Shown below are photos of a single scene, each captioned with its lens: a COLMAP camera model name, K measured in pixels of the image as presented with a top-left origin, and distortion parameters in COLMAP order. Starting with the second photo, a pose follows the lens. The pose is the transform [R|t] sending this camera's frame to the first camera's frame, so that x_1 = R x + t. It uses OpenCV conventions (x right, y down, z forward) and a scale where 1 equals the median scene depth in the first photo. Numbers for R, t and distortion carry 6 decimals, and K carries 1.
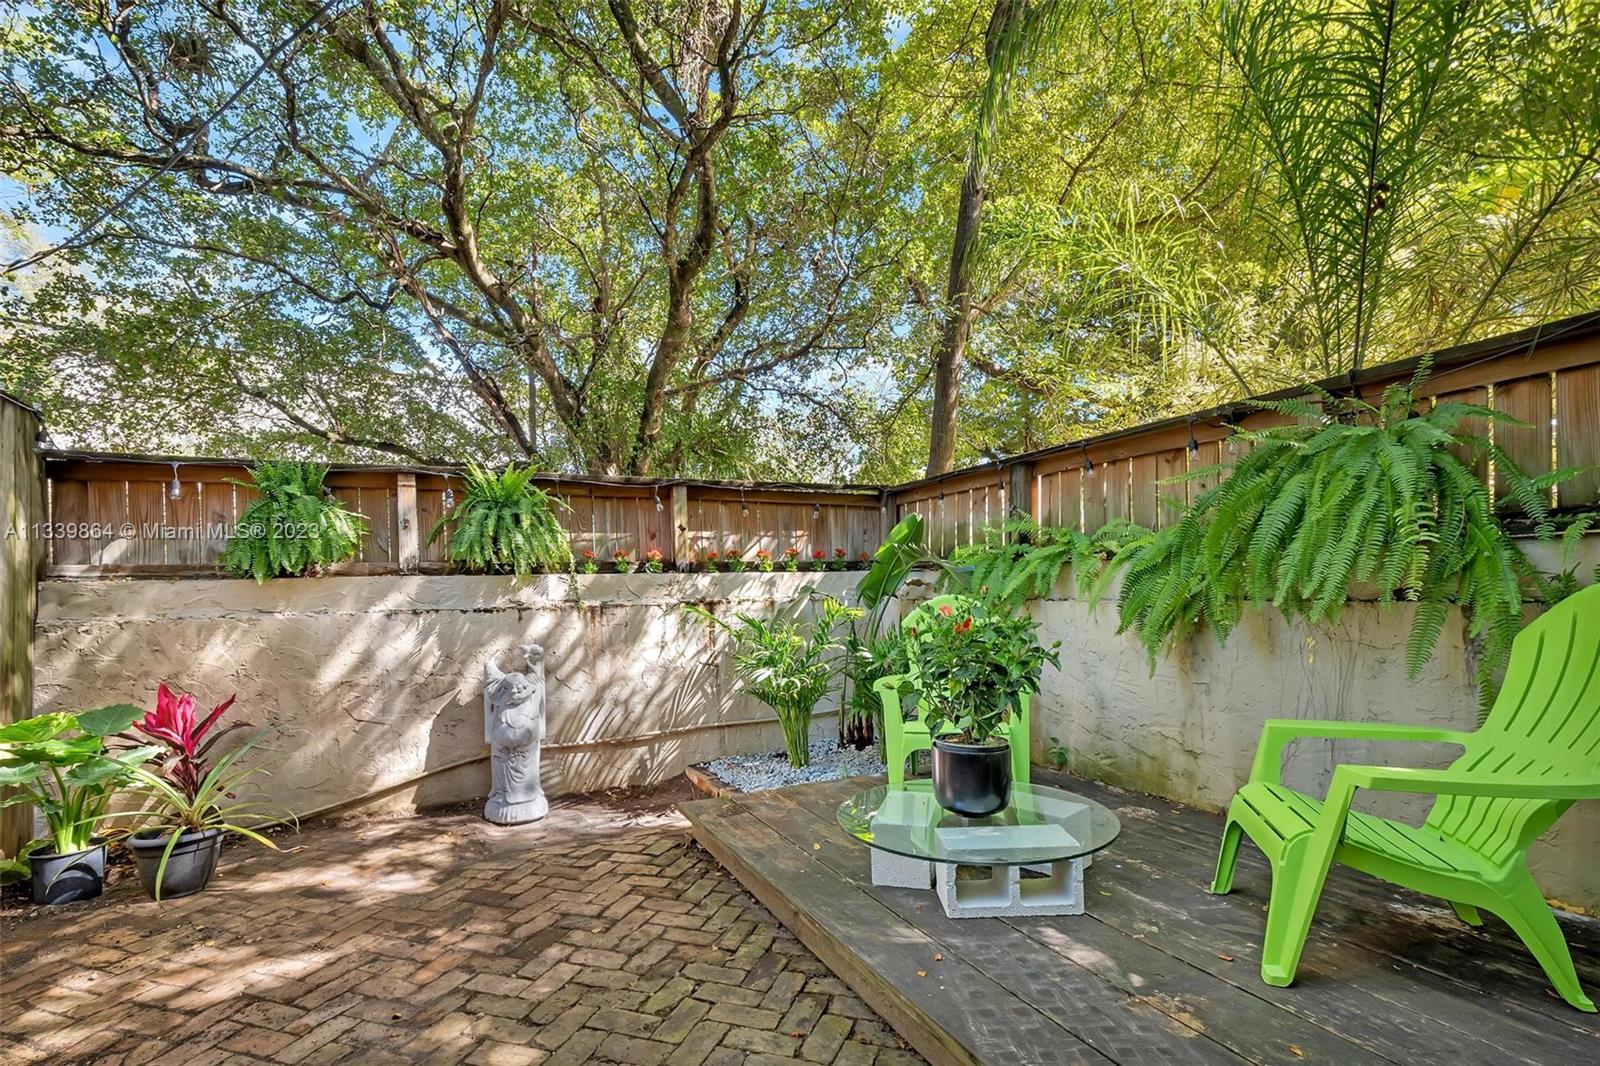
lens RADIAL K [[708.4, 0, 795.0], [0, 708.4, 562.1], [0, 0, 1]] dist [0.001137, 0.000443]
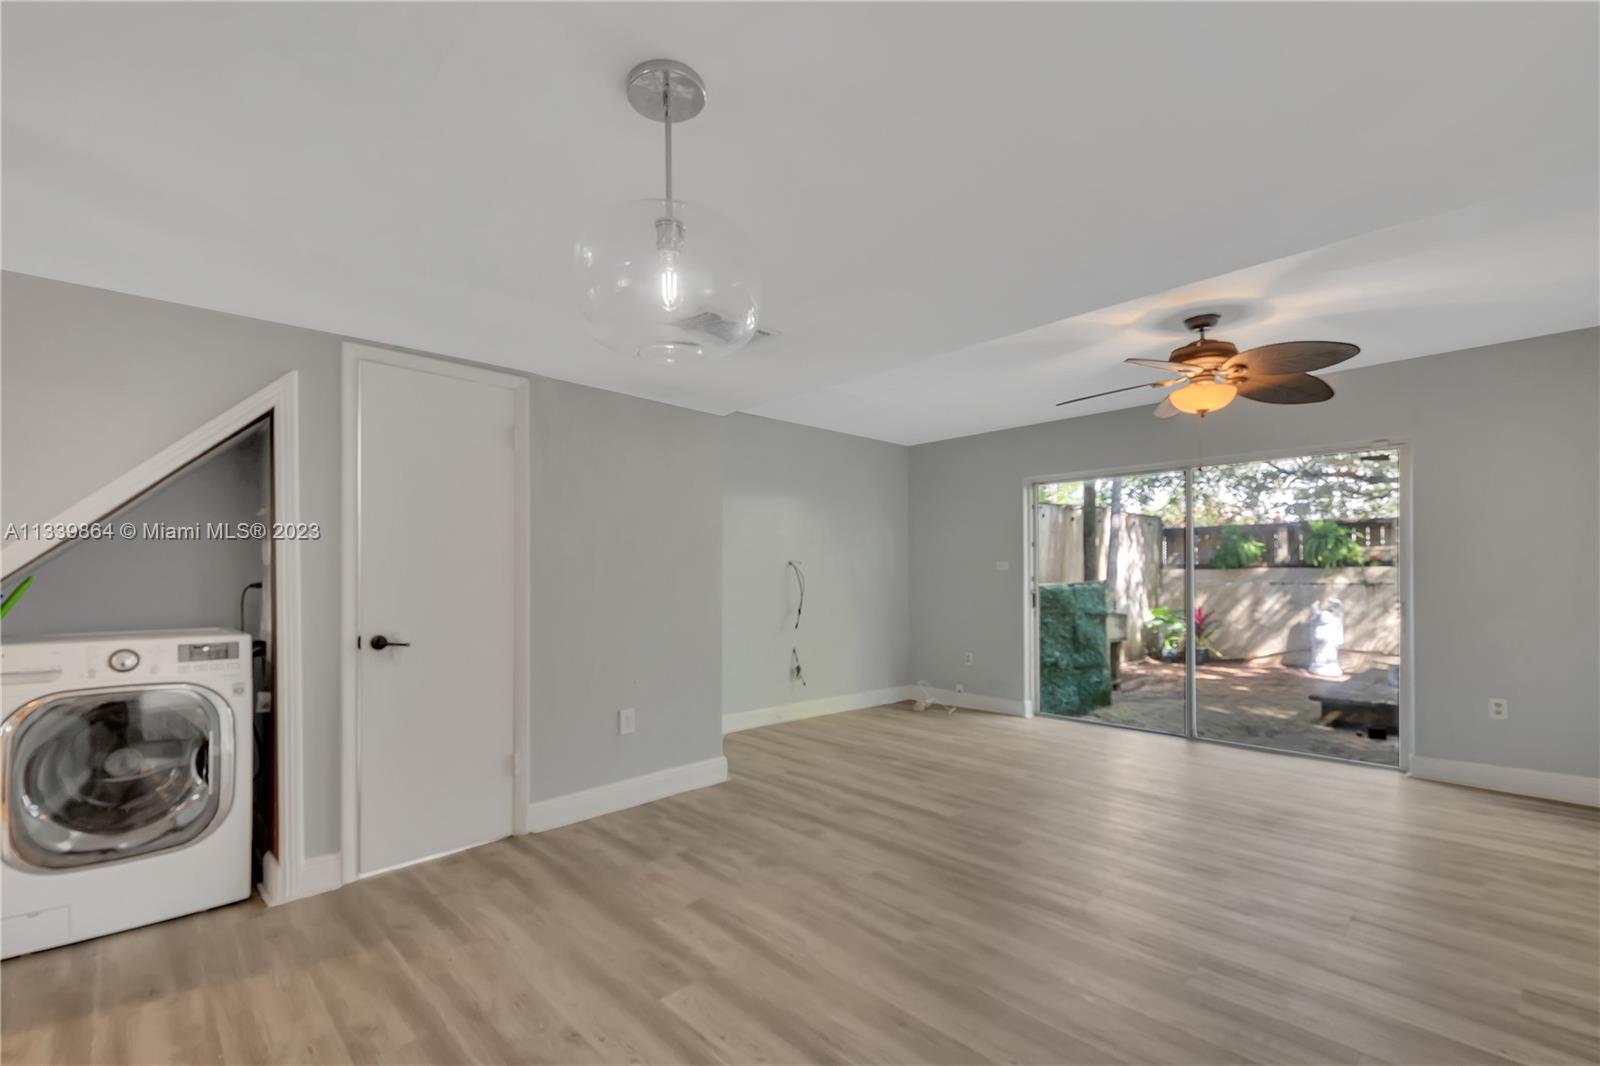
lens RADIAL K [[708.4, 0, 795.0], [0, 708.4, 562.1], [0, 0, 1]] dist [0.001137, 0.000443]
pose [[0.289942, -0.013724, -0.956946, 1.278248], [0.009401, 0.999890, -0.011492, 0.010362], [0.956998, -0.005664, 0.290039, -1.261024]]
